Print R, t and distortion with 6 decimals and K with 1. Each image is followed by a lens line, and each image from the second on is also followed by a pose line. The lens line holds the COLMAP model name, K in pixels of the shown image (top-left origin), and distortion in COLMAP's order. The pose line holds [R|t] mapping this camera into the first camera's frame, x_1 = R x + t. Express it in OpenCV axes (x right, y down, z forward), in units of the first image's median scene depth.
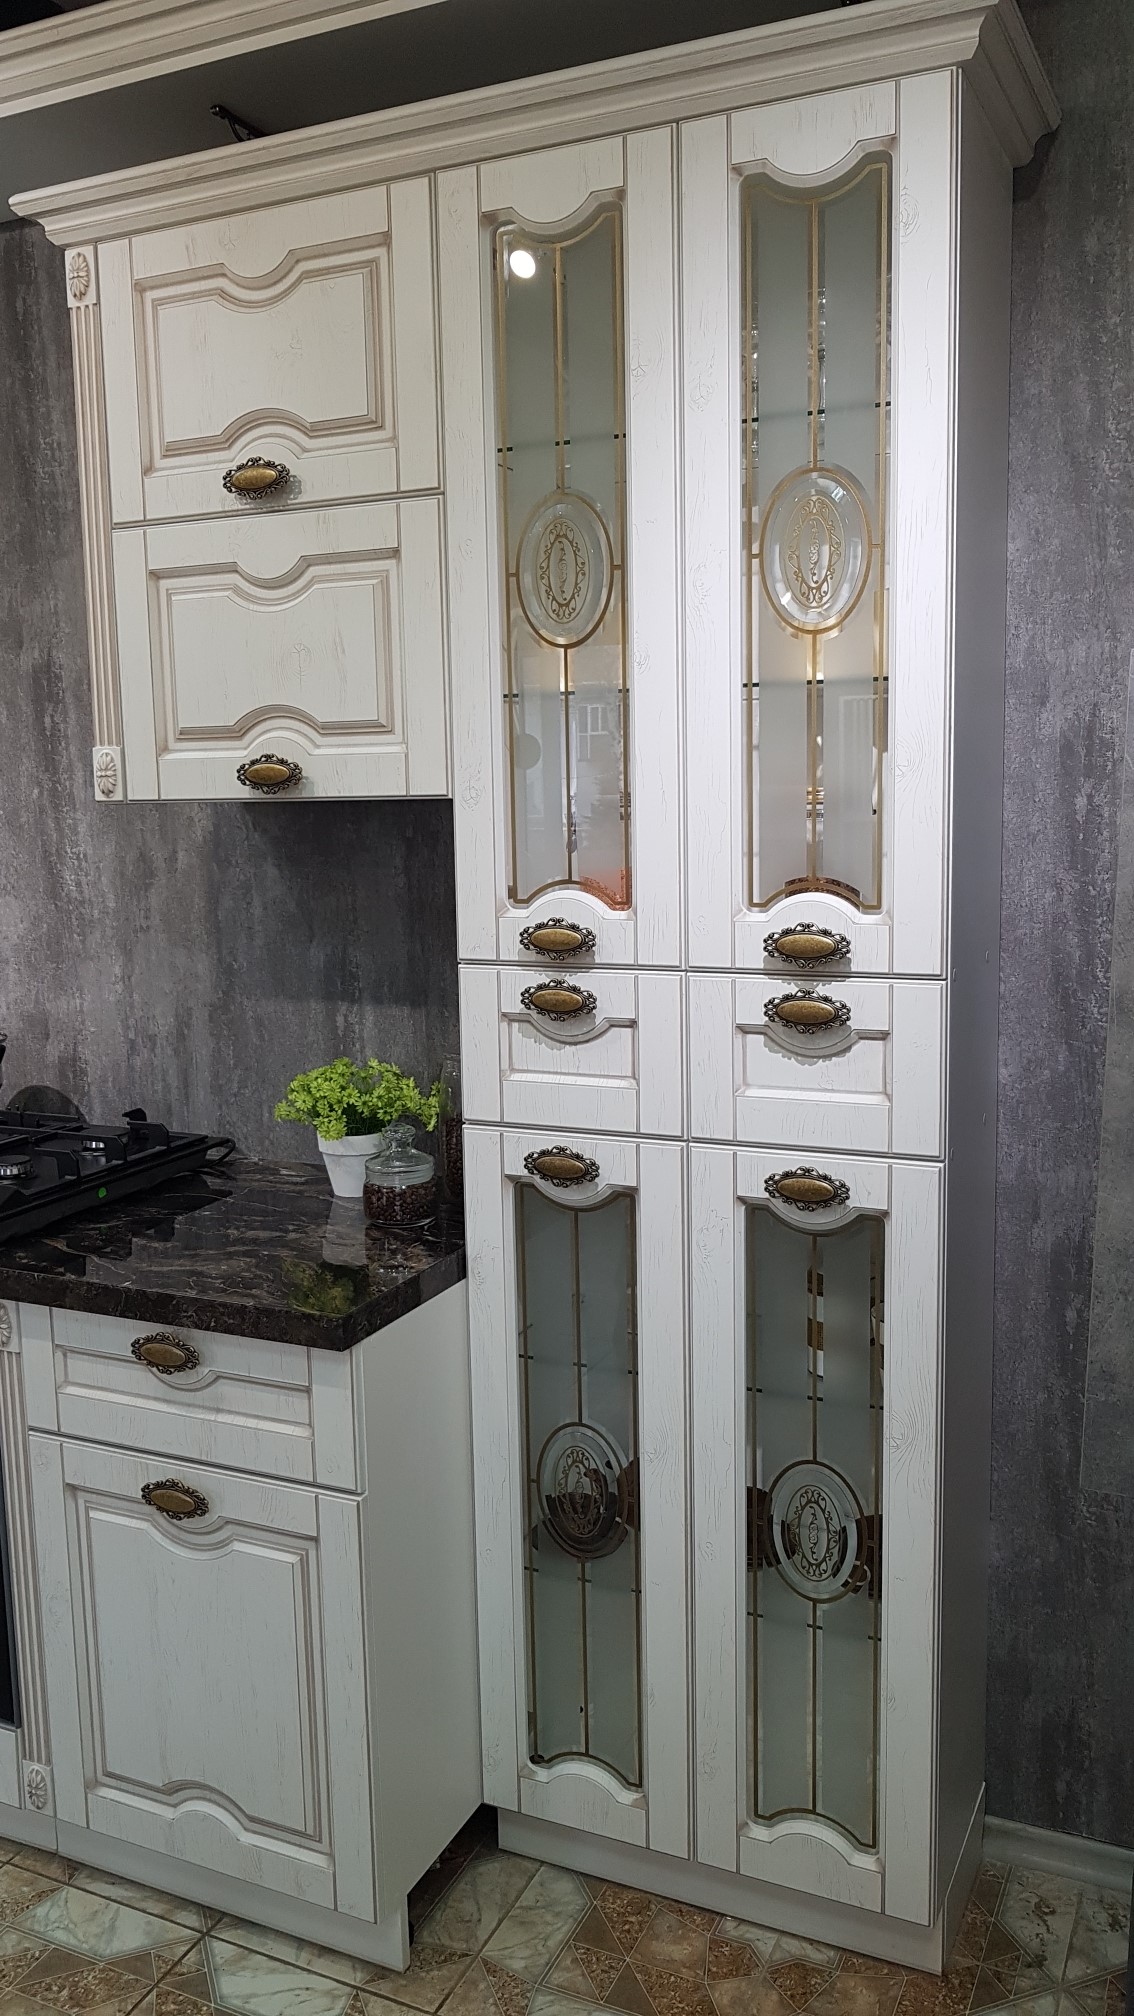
lens RADIAL K [[1603.7, 0, 563.9], [0, 1603.7, 1010.5], [0, 0, 1]] dist [-0.015548, -0.004213]
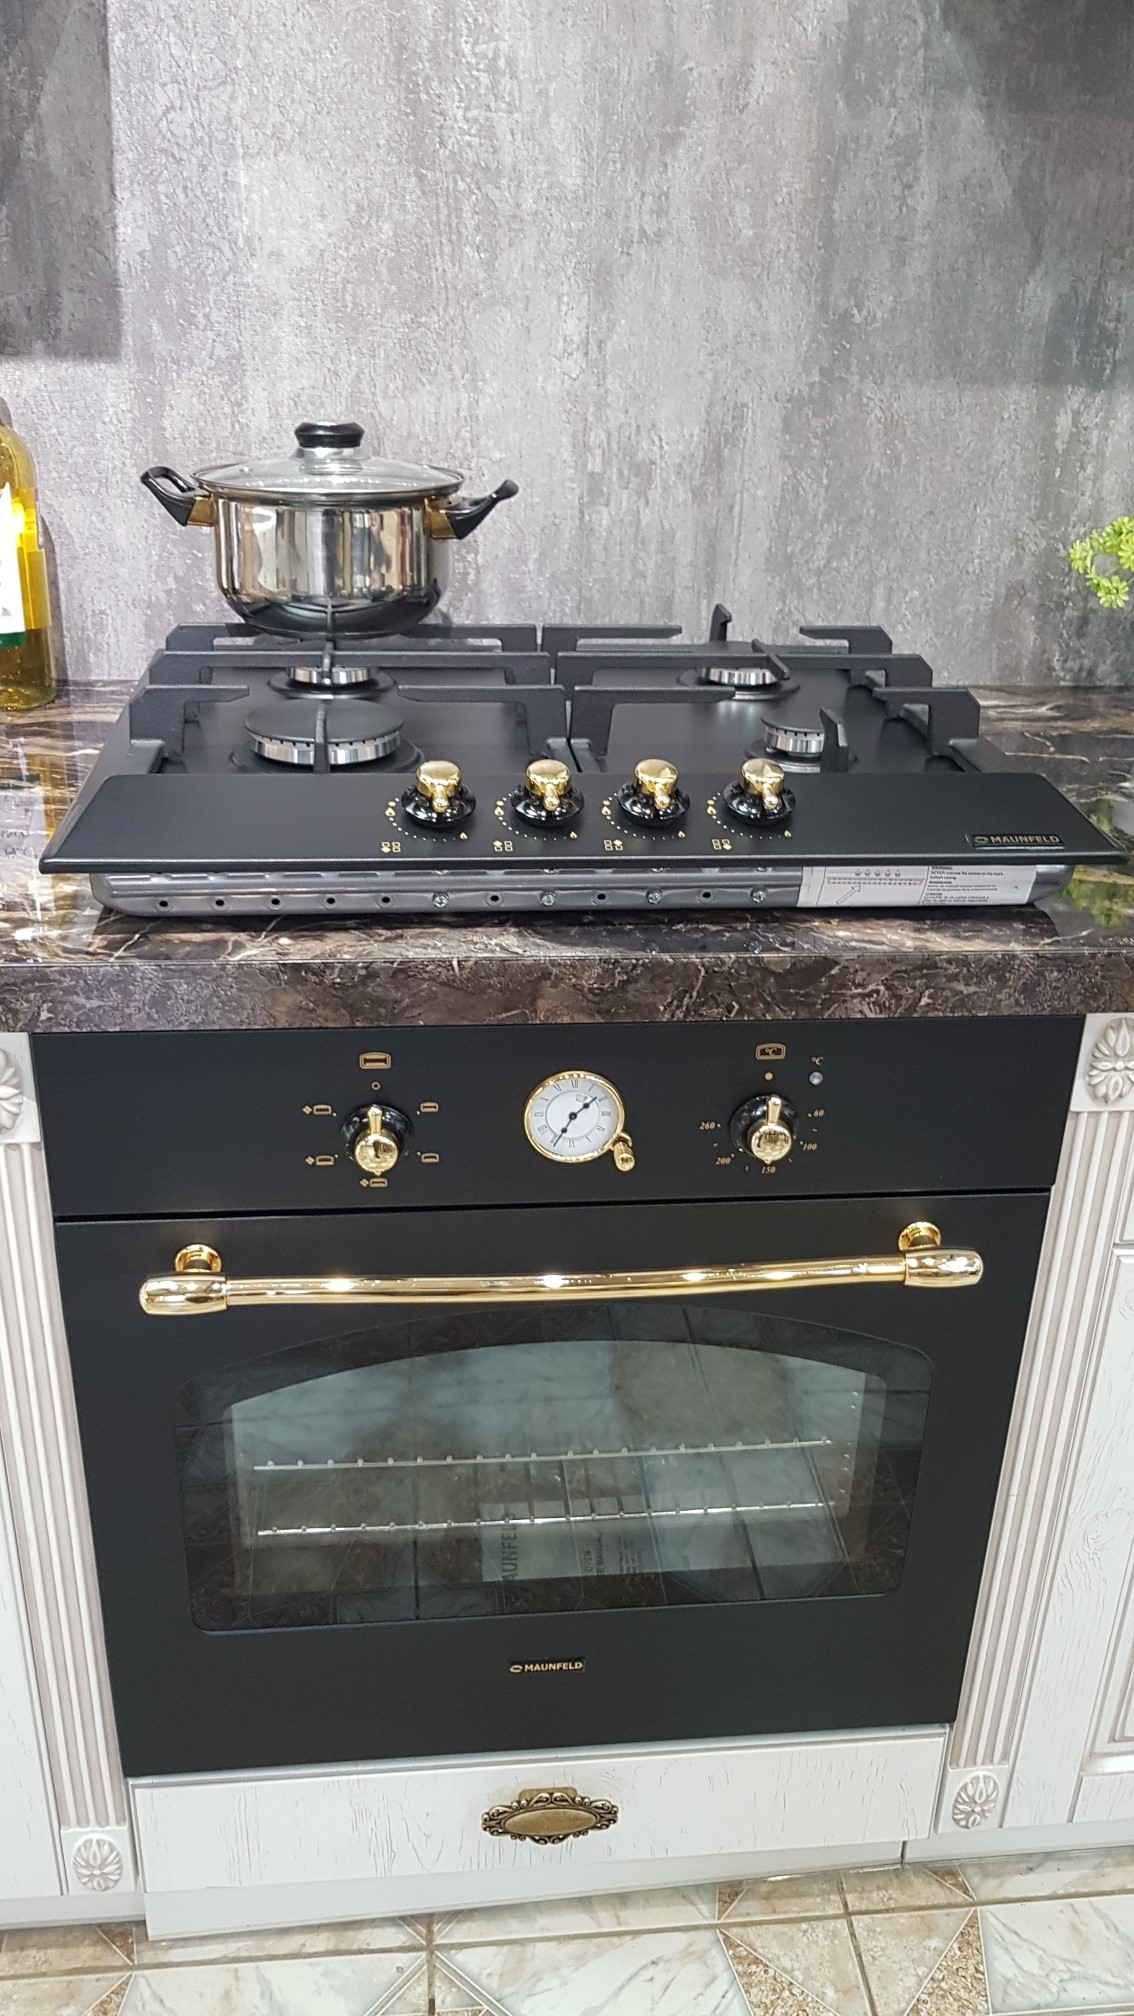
lens RADIAL K [[1603.7, 0, 573.6], [0, 1603.7, 995.7], [0, 0, 1]] dist [-0.015548, -0.004213]
pose [[0.856974, -0.173052, 0.485436, -0.569693], [0.025933, 0.955224, 0.294745, 0.027483], [-0.514706, -0.240000, 0.823090, 0.553868]]
